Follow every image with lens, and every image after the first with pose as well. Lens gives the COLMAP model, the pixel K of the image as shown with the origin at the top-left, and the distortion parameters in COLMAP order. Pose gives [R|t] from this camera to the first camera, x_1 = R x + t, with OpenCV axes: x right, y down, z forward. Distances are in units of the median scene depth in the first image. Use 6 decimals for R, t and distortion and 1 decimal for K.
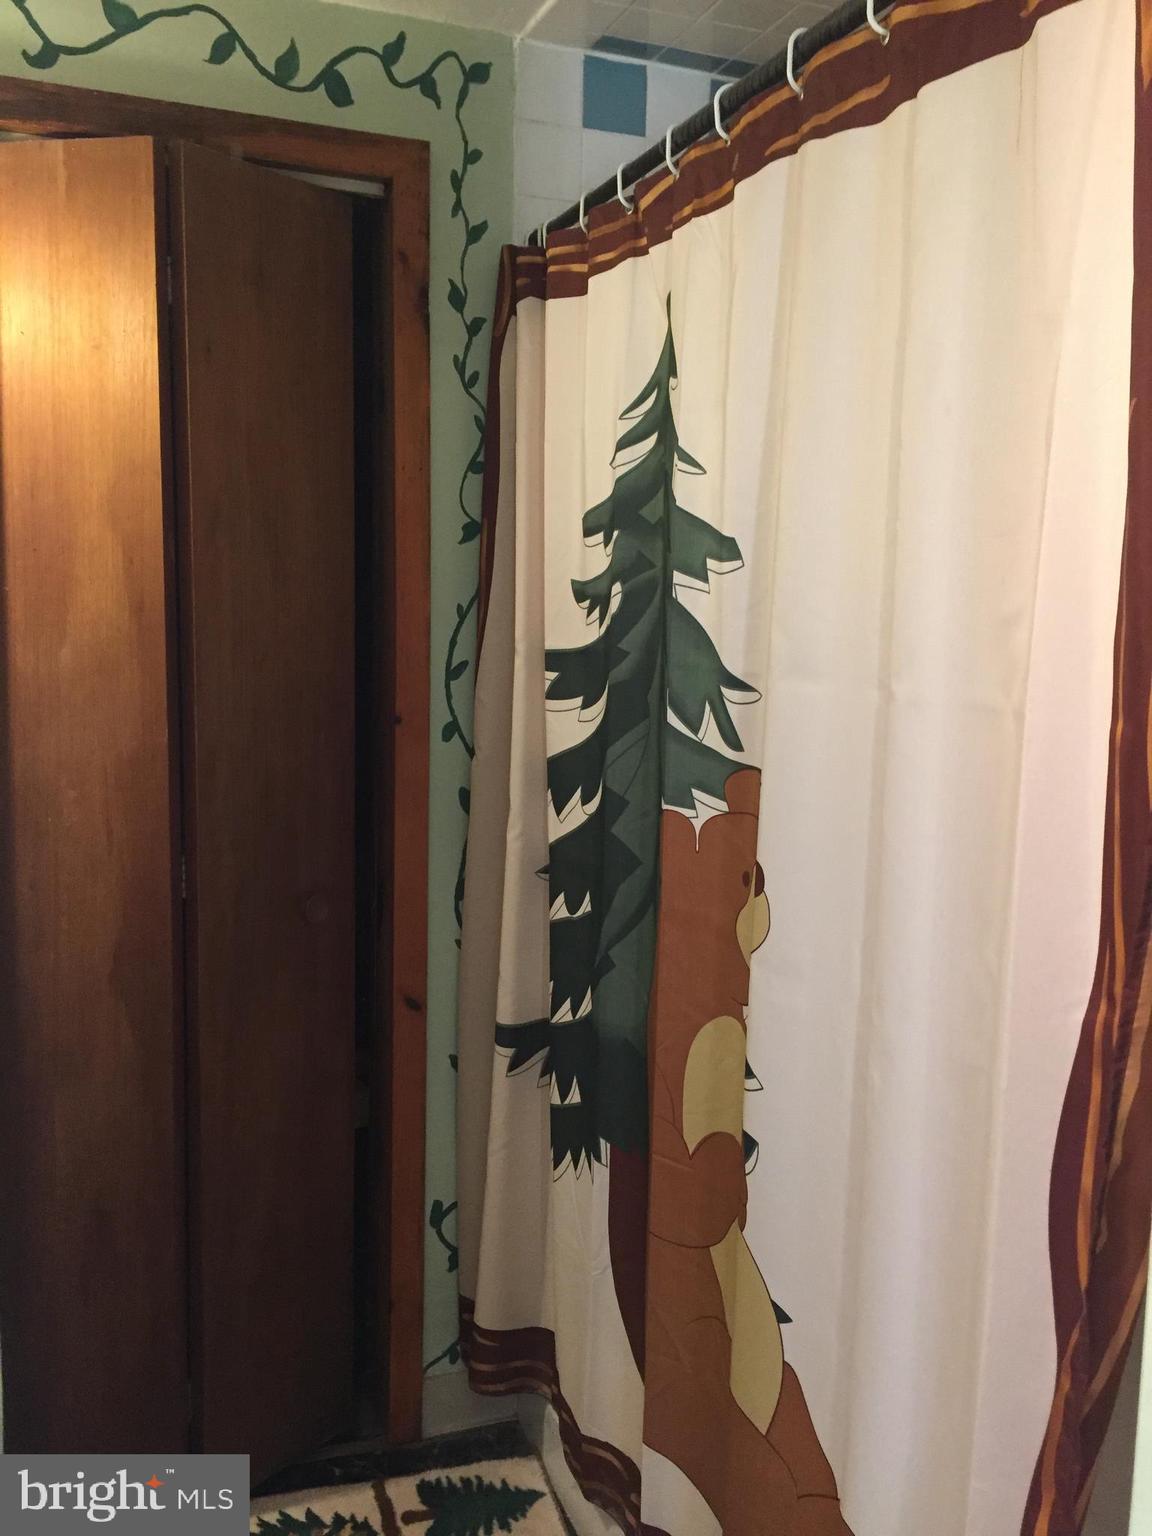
lens RADIAL K [[1296.7, 0, 581.7], [0, 1296.7, 765.2], [0, 0, 1]] dist [0.060569, -0.063552]
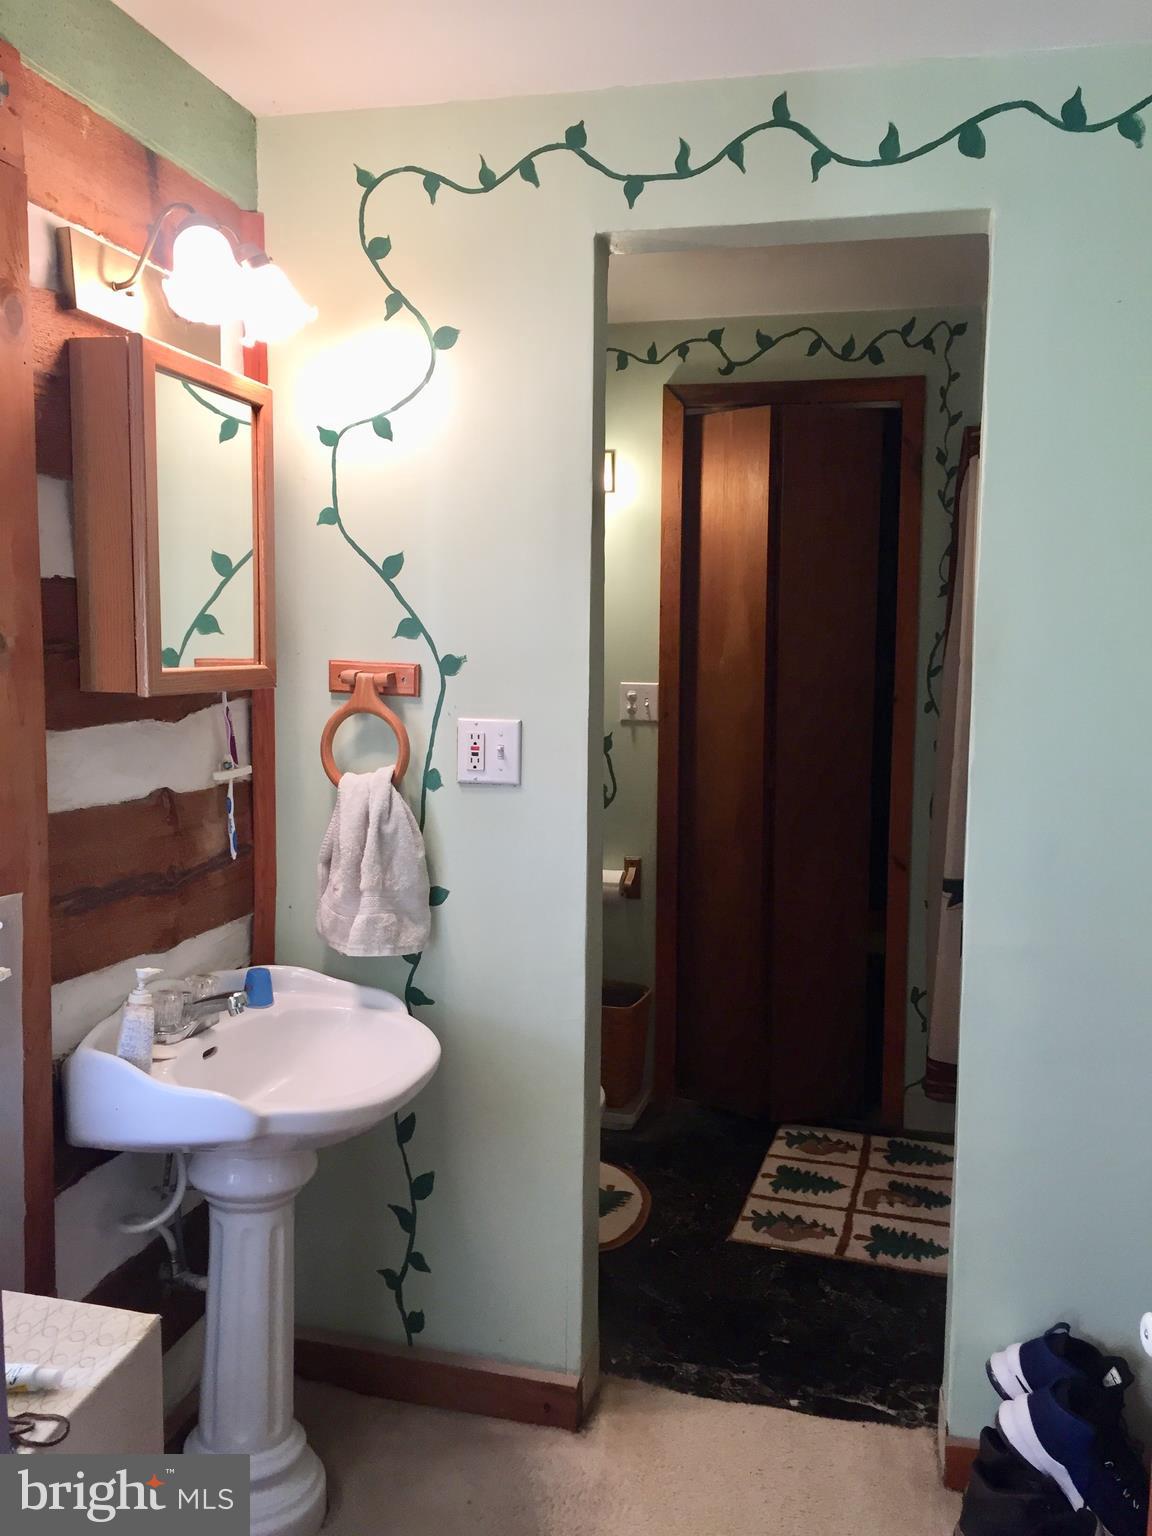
lens RADIAL K [[1296.7, 0, 575.5], [0, 1296.7, 767.9], [0, 0, 1]] dist [0.060569, -0.063552]
pose [[0.831387, 0.045463, -0.553830, 0.492485], [-0.055751, 0.998443, -0.001731, 0.087819], [0.552889, 0.032316, 0.832628, -0.722060]]
